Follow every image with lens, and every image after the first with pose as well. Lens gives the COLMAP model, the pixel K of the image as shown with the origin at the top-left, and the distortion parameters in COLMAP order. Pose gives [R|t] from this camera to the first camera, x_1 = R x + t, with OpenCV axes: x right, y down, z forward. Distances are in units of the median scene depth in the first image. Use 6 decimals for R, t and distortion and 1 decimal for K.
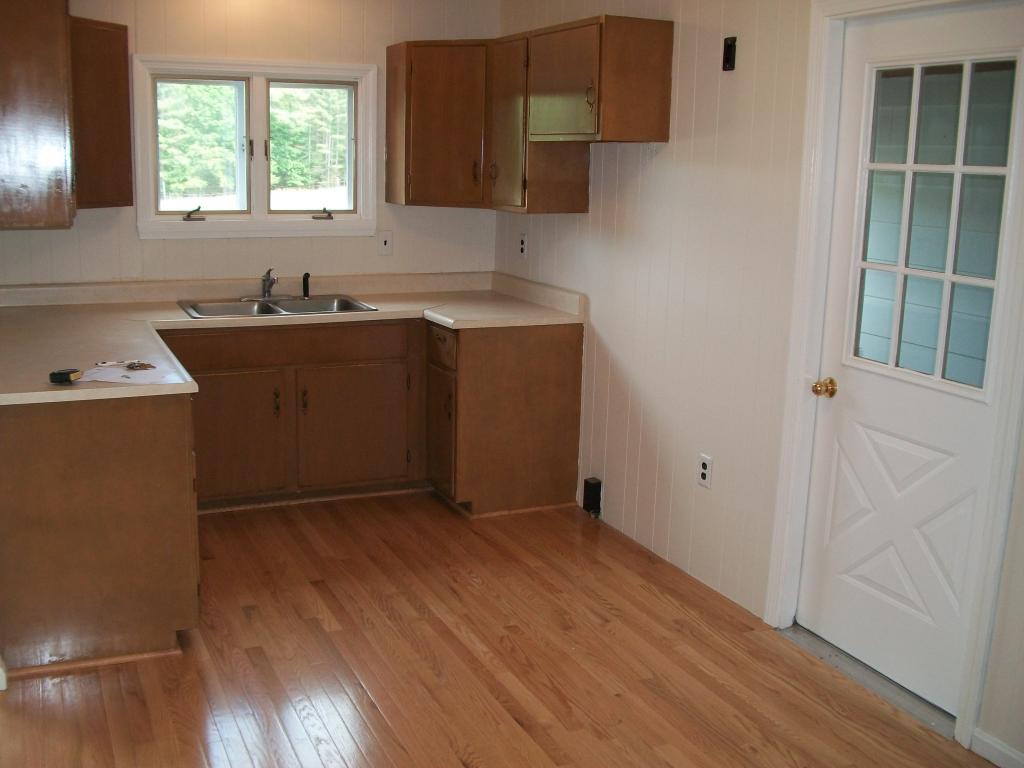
lens RADIAL K [[1066.0, 0, 512.0], [0, 1066.0, 384.0], [0, 0, 1]] dist [-0.153159, 0.077163]
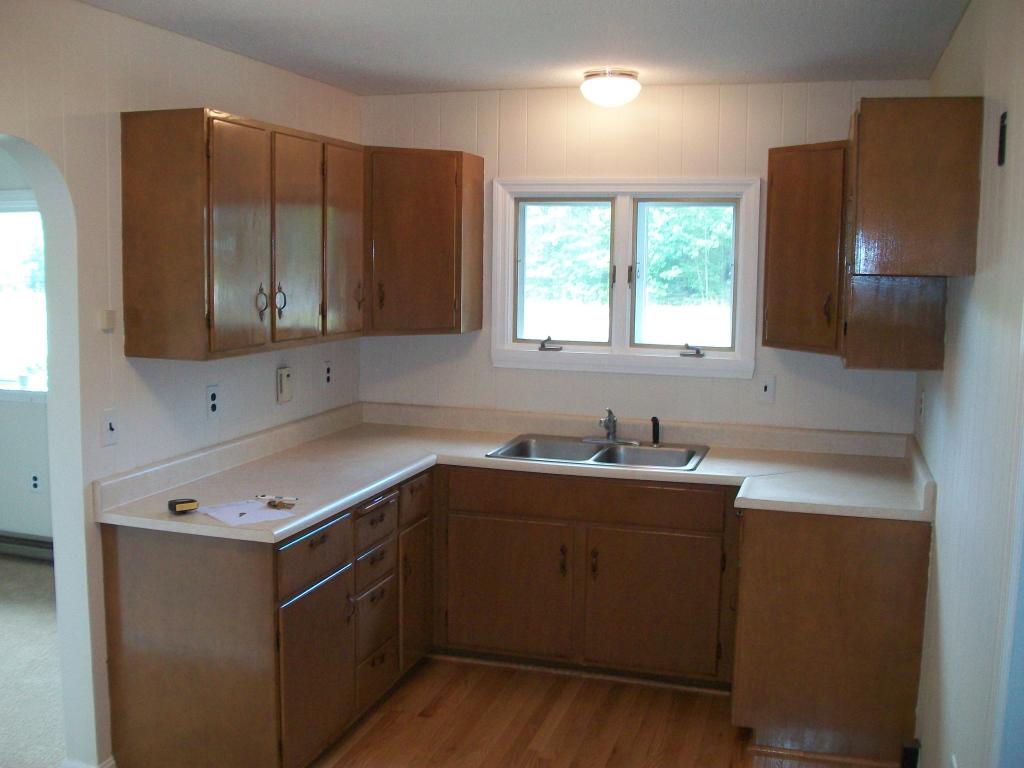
lens RADIAL K [[1084.6, 0, 512.0], [0, 1084.6, 384.0], [0, 0, 1]] dist [-0.106422, 0.024221]
pose [[0.740306, 0.066811, -0.668941, 0.322328], [-0.132917, 0.989953, -0.048225, -0.074721], [0.658999, 0.124615, 0.741749, 0.260623]]
